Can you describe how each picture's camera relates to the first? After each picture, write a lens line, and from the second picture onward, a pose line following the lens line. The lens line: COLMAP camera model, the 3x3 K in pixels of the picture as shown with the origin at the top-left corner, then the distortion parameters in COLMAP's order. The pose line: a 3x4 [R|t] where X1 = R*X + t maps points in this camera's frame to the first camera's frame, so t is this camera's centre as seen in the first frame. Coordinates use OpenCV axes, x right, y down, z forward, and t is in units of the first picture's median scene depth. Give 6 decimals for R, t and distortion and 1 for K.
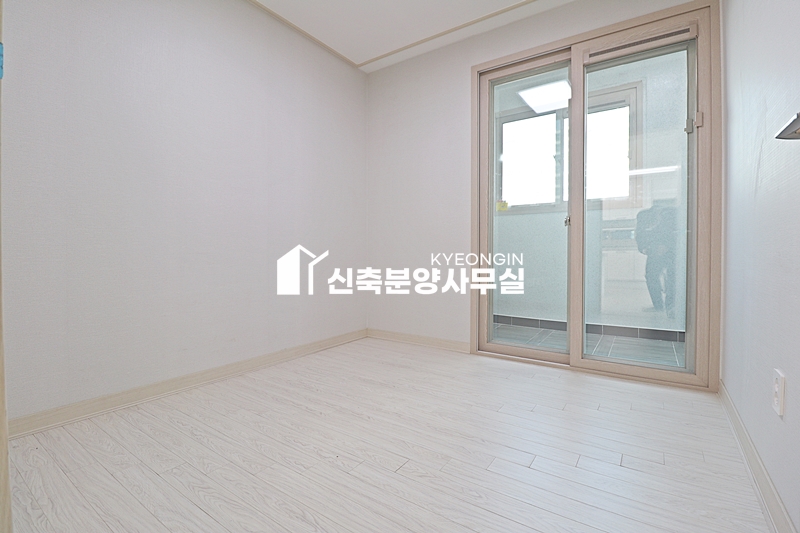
lens RADIAL K [[367.2, 0, 399.1], [0, 367.2, 259.4], [0, 0, 1]] dist [-0.004102, -0.010568]
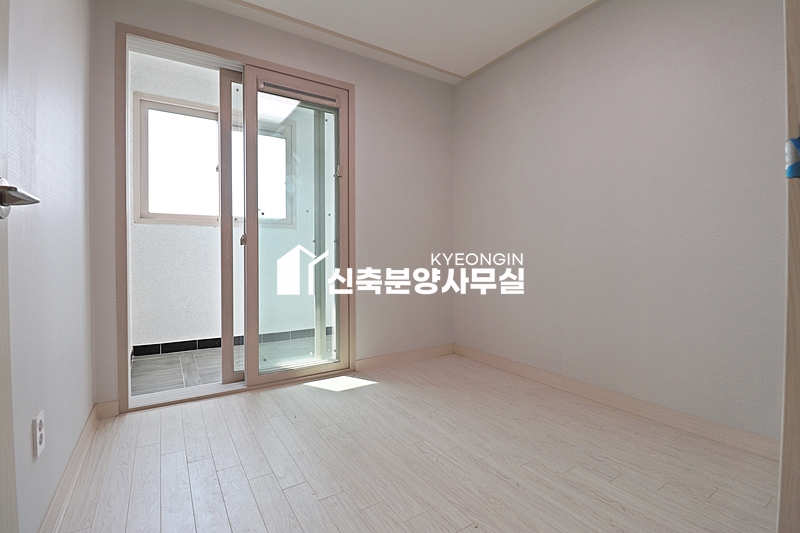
lens RADIAL K [[367.2, 0, 399.1], [0, 367.2, 259.4], [0, 0, 1]] dist [-0.004102, -0.010568]
pose [[0.383571, 0.007981, 0.923477, -0.371903], [0.026512, 0.999455, -0.019650, -0.005515], [-0.923131, 0.032021, 0.383150, 0.270945]]
